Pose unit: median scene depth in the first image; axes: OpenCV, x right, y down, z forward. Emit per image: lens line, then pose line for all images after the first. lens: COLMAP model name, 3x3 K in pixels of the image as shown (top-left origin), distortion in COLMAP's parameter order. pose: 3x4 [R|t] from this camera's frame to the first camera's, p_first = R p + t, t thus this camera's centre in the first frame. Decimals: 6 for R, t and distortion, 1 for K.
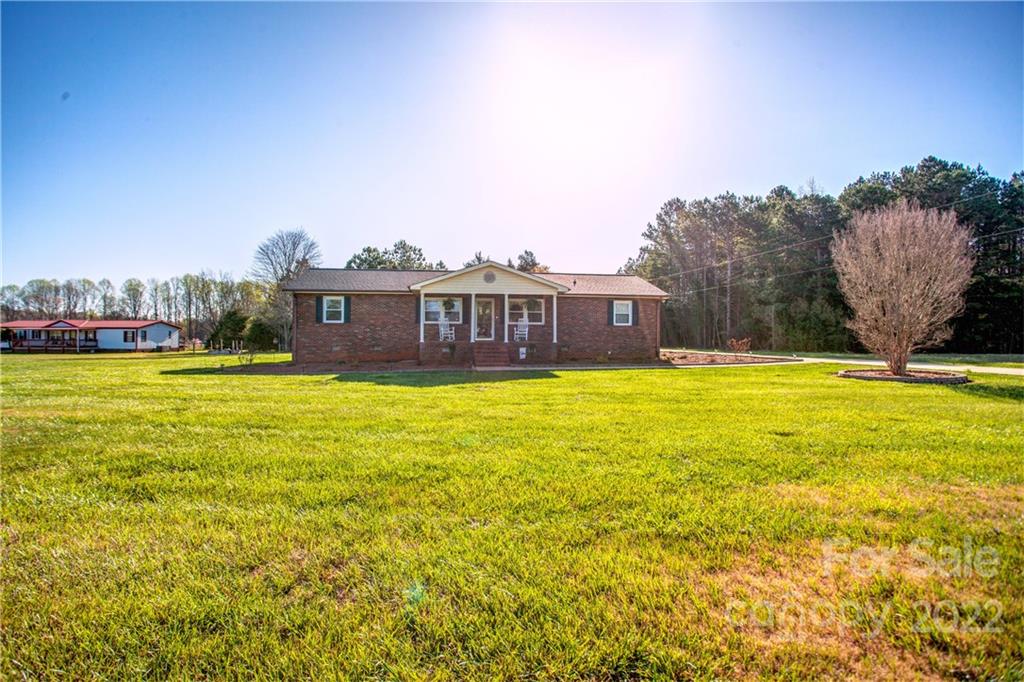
lens RADIAL K [[485.0, 0, 512.7], [0, 485.0, 323.7], [0, 0, 1]] dist [-0.052689, 0.000003]
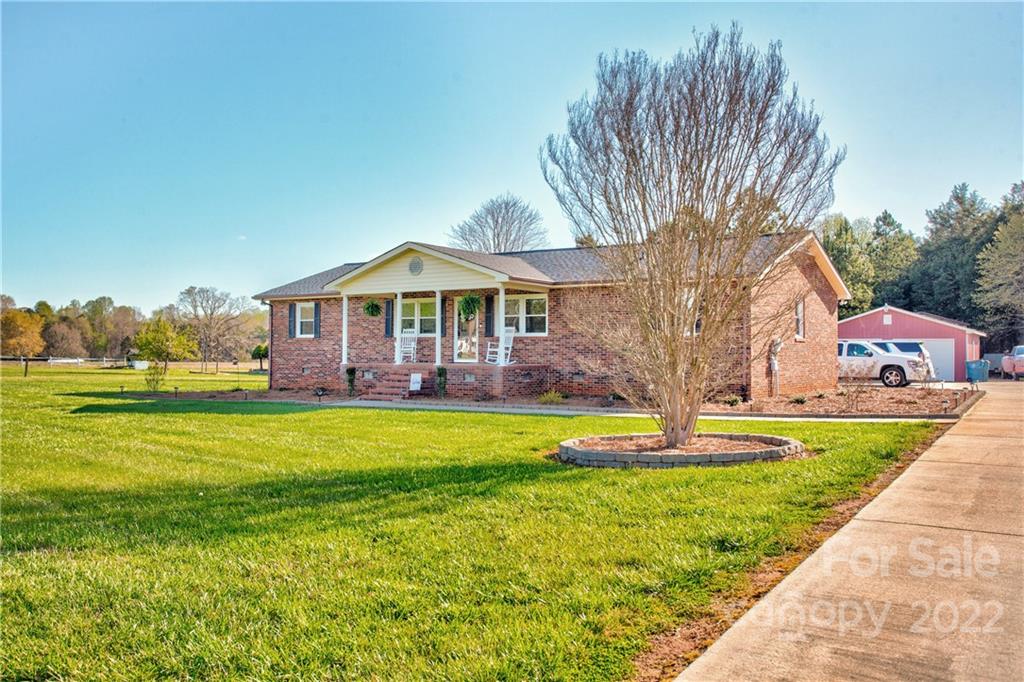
lens RADIAL K [[858.0, 0, 517.5], [0, 858.0, 335.6], [0, 0, 1]] dist [-0.005241, 0.000045]
pose [[0.769003, -0.012291, -0.639127, 0.750171], [0.013370, 0.999906, -0.003143, 0.003848], [0.639105, -0.006128, 0.769095, 0.177315]]
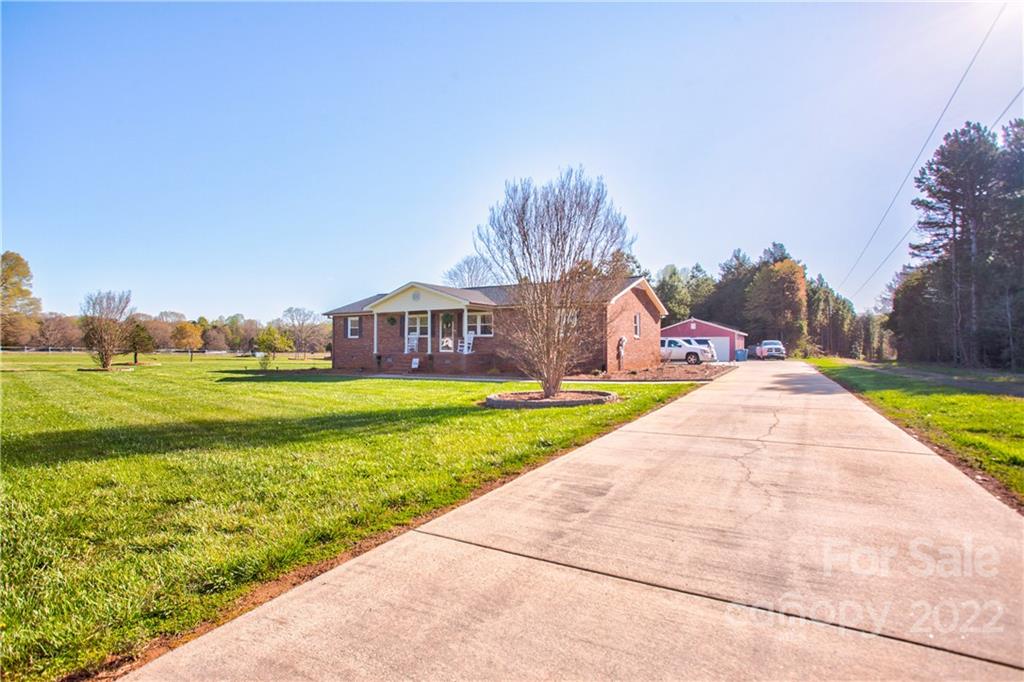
lens RADIAL K [[516.0, 0, 512.0], [0, 516.0, 341.0], [0, 0, 1]] dist [-0.060443, 0.000144]
pose [[0.796533, -0.009497, -0.604521, 0.798622], [0.017382, 0.999823, 0.007197, 0.004274], [0.604345, -0.016240, 0.796557, 0.164961]]
